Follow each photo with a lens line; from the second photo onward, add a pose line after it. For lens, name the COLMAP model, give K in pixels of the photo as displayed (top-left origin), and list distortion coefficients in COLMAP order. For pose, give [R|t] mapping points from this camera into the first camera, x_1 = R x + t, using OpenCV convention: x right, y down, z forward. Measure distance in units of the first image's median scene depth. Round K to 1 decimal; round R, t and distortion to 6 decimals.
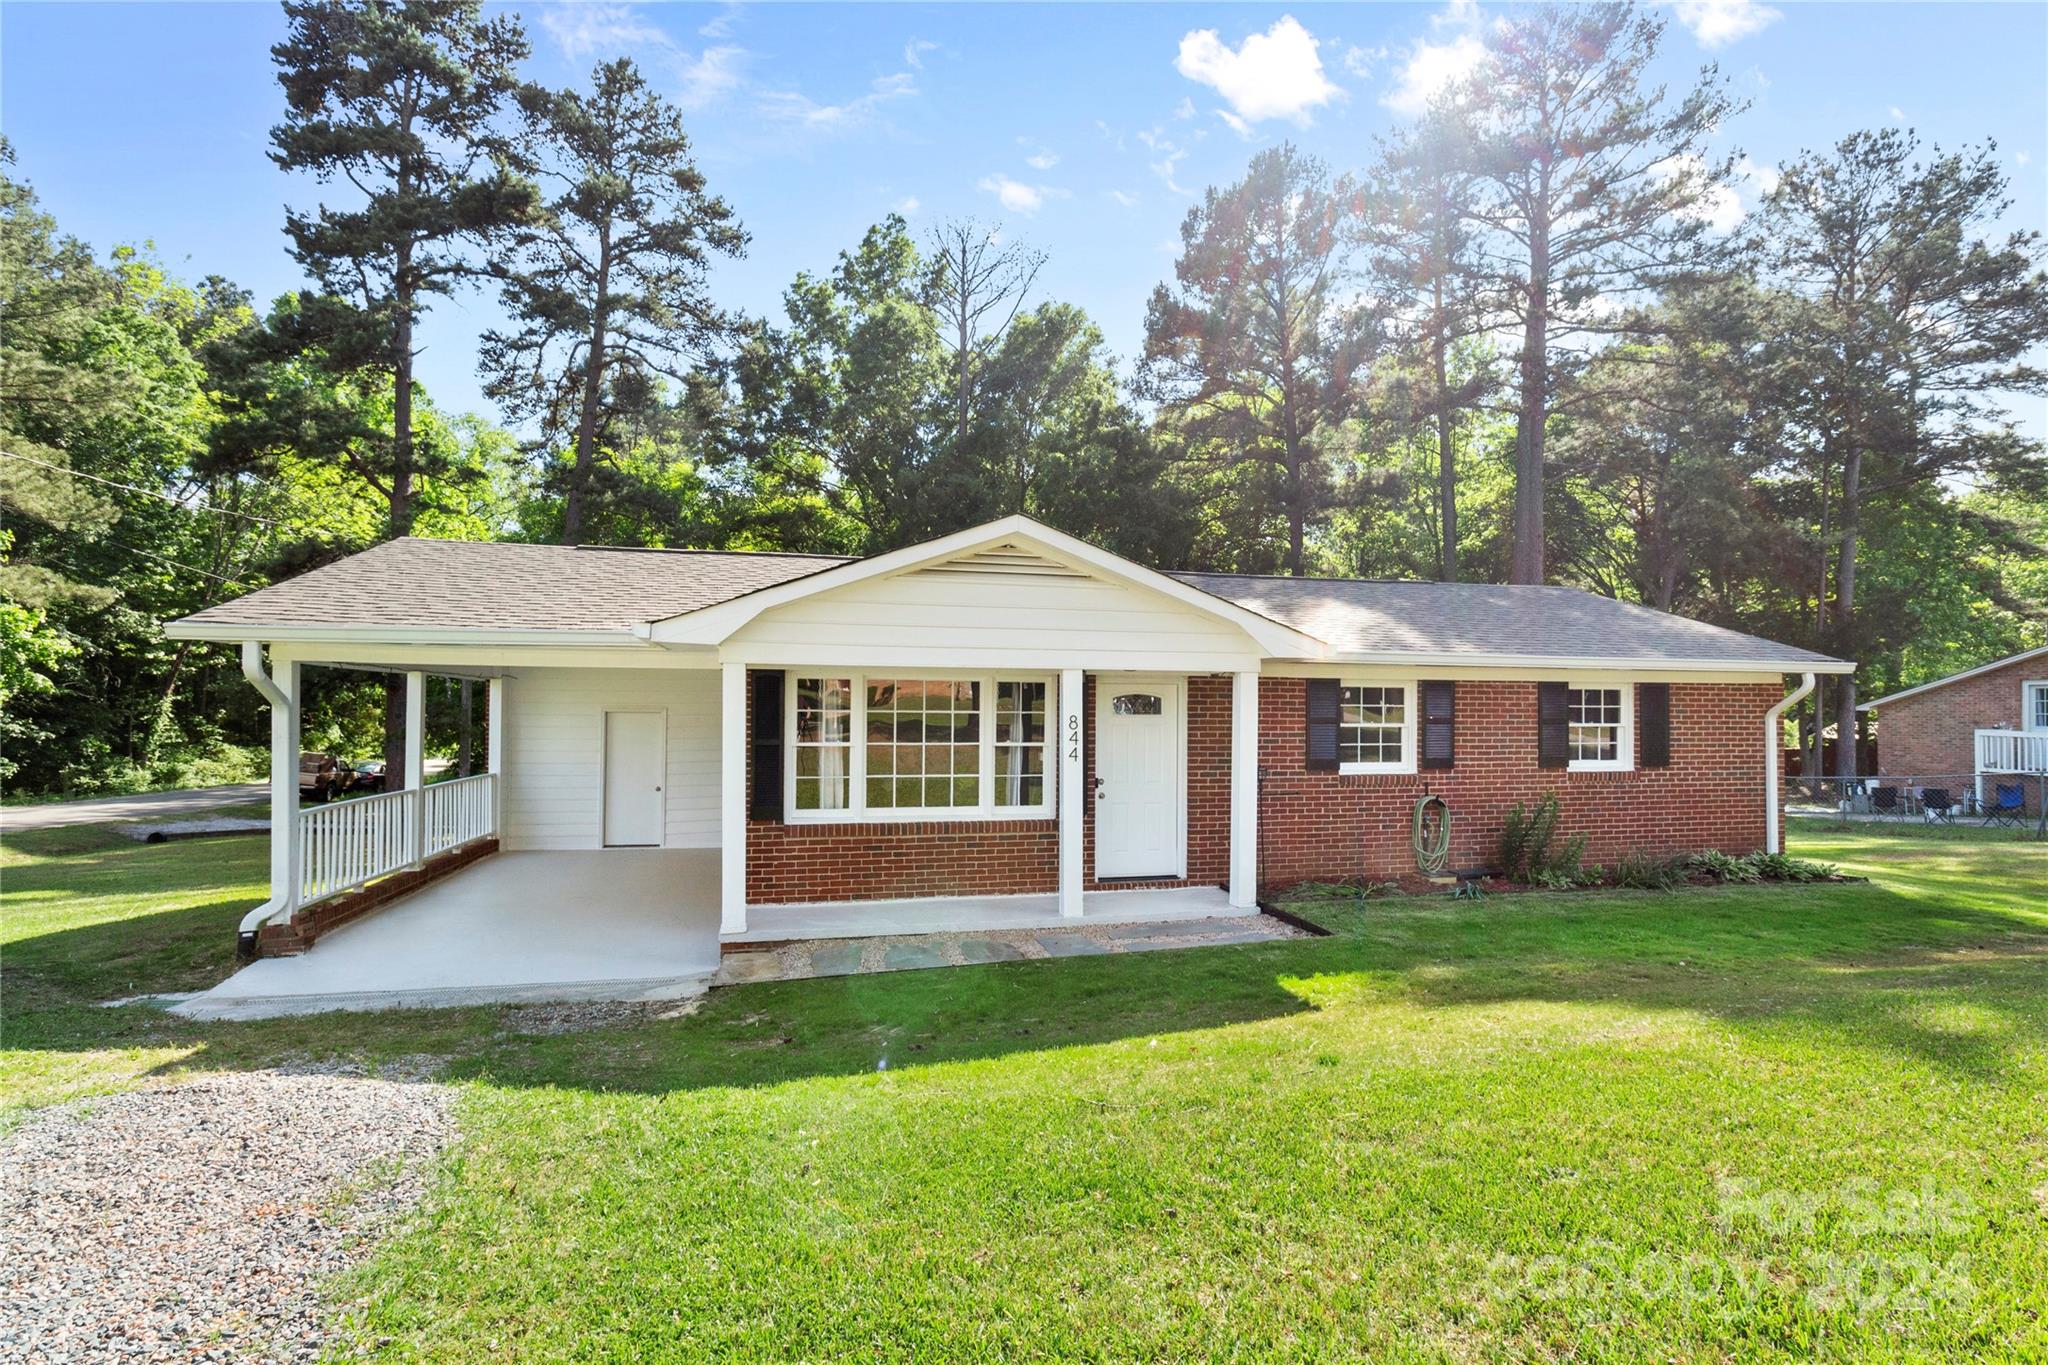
lens RADIAL K [[971.1, 0, 1036.9], [0, 971.1, 709.7], [0, 0, 1]] dist [0.003020, -0.000592]
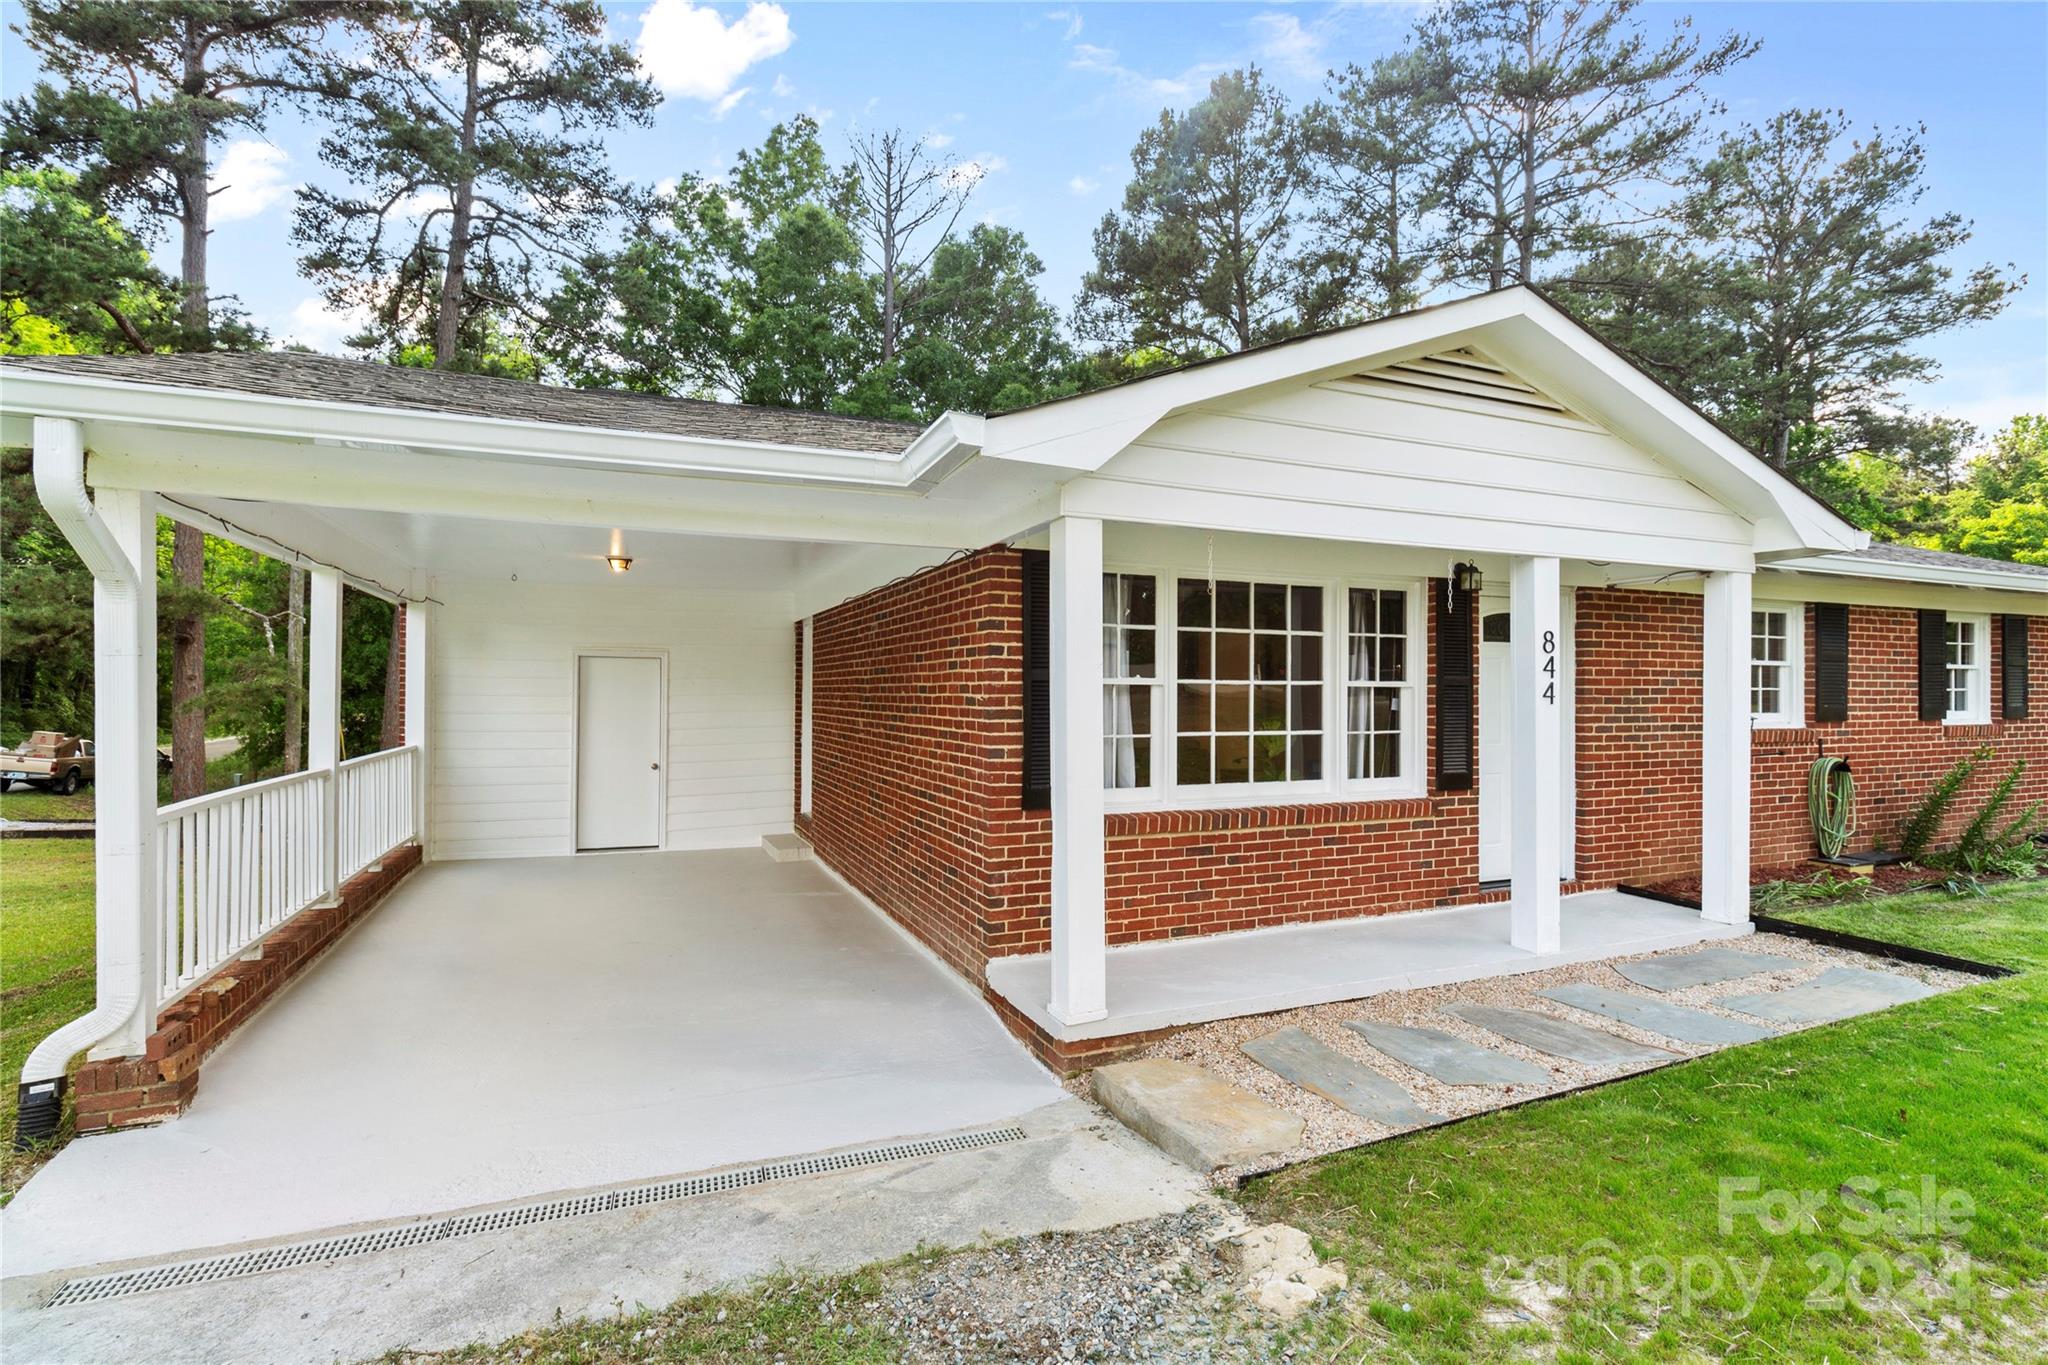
lens RADIAL K [[968.5, 0, 1032.8], [0, 968.5, 699.7], [0, 0, 1]] dist [0.000300, -0.000484]
pose [[0.986390, -0.003278, 0.164387, -0.124020], [0.001381, 0.999931, 0.011651, 0.013329], [-0.164414, -0.011265, 0.986327, 0.139100]]
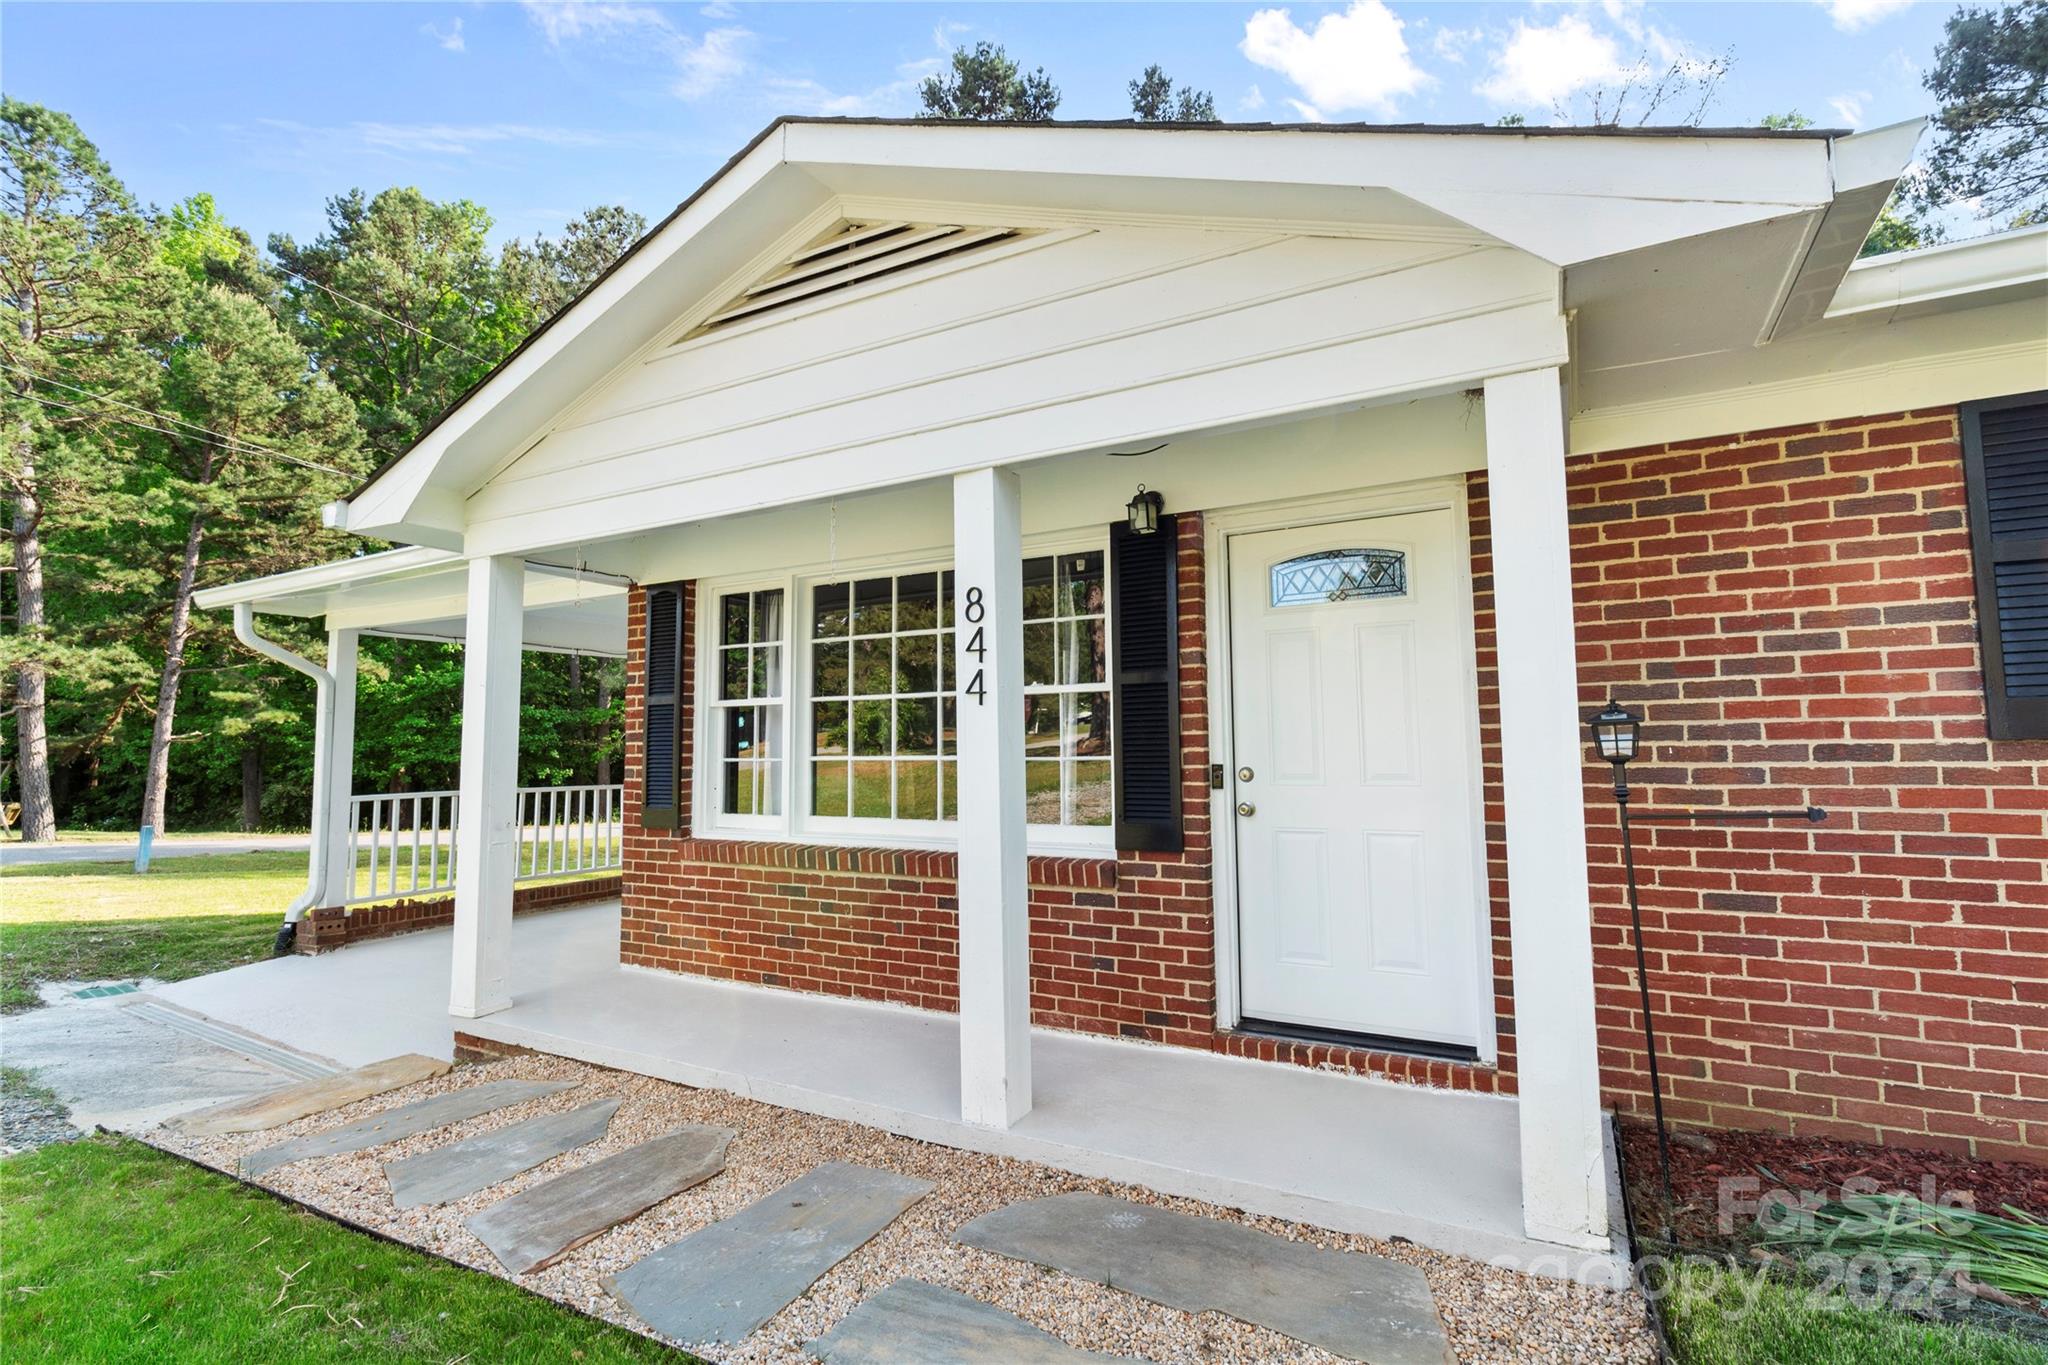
lens RADIAL K [[955.5, 0, 1039.2], [0, 955.5, 677.5], [0, 0, 1]] dist [0.001072, -0.000351]
pose [[0.734079, -0.063446, -0.676094, 0.098172], [0.018292, 0.997112, -0.073710, 0.022194], [0.678818, 0.041742, 0.733119, 0.233759]]
